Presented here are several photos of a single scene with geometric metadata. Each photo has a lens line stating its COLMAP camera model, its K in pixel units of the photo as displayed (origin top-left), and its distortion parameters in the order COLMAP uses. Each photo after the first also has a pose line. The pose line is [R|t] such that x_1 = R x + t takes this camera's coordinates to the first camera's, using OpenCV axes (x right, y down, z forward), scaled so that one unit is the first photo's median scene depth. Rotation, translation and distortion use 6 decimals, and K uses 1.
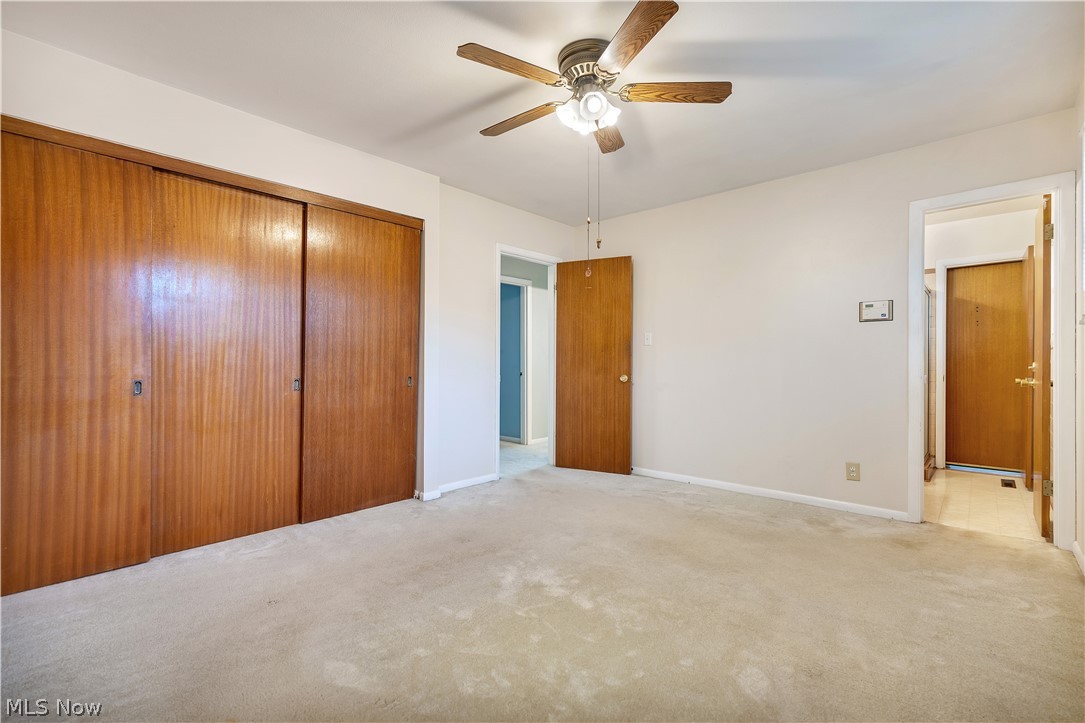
lens RADIAL K [[491.3, 0, 543.0], [0, 491.3, 365.1], [0, 0, 1]] dist [-0.002883, -0.000208]
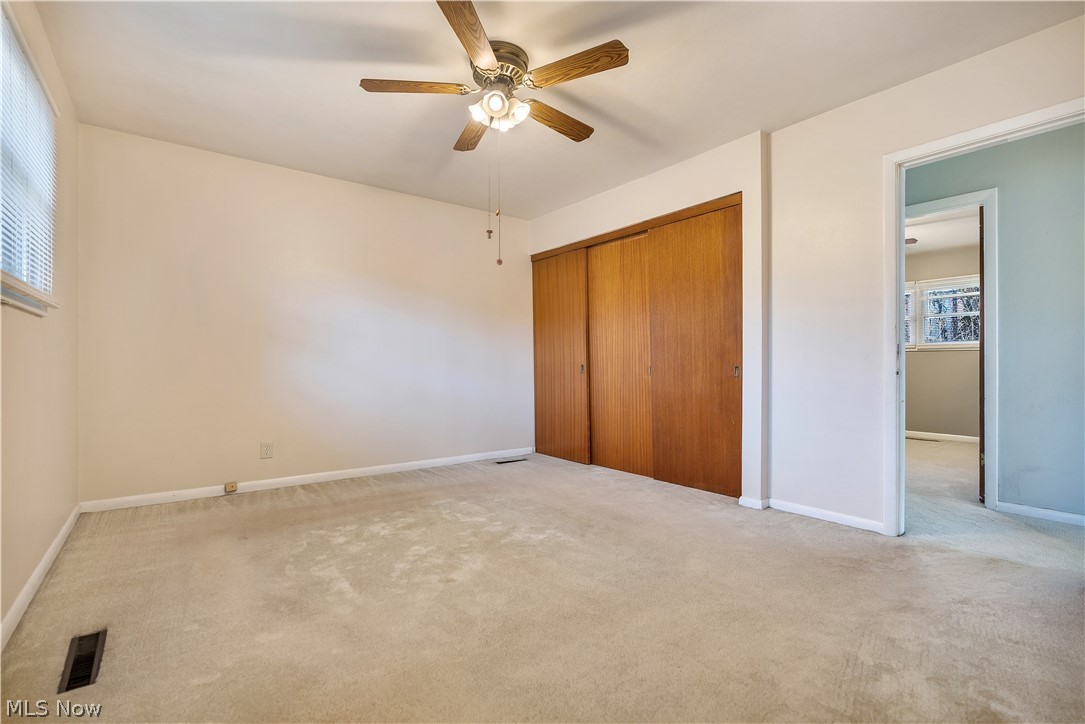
lens RADIAL K [[491.3, 0, 543.0], [0, 491.3, 365.6], [0, 0, 1]] dist [-0.002883, -0.000208]
pose [[-0.172439, -0.000652, -0.985020, 0.759280], [-0.006237, 0.999980, 0.000430, 0.025870], [0.985000, 0.006218, -0.172439, 0.862312]]
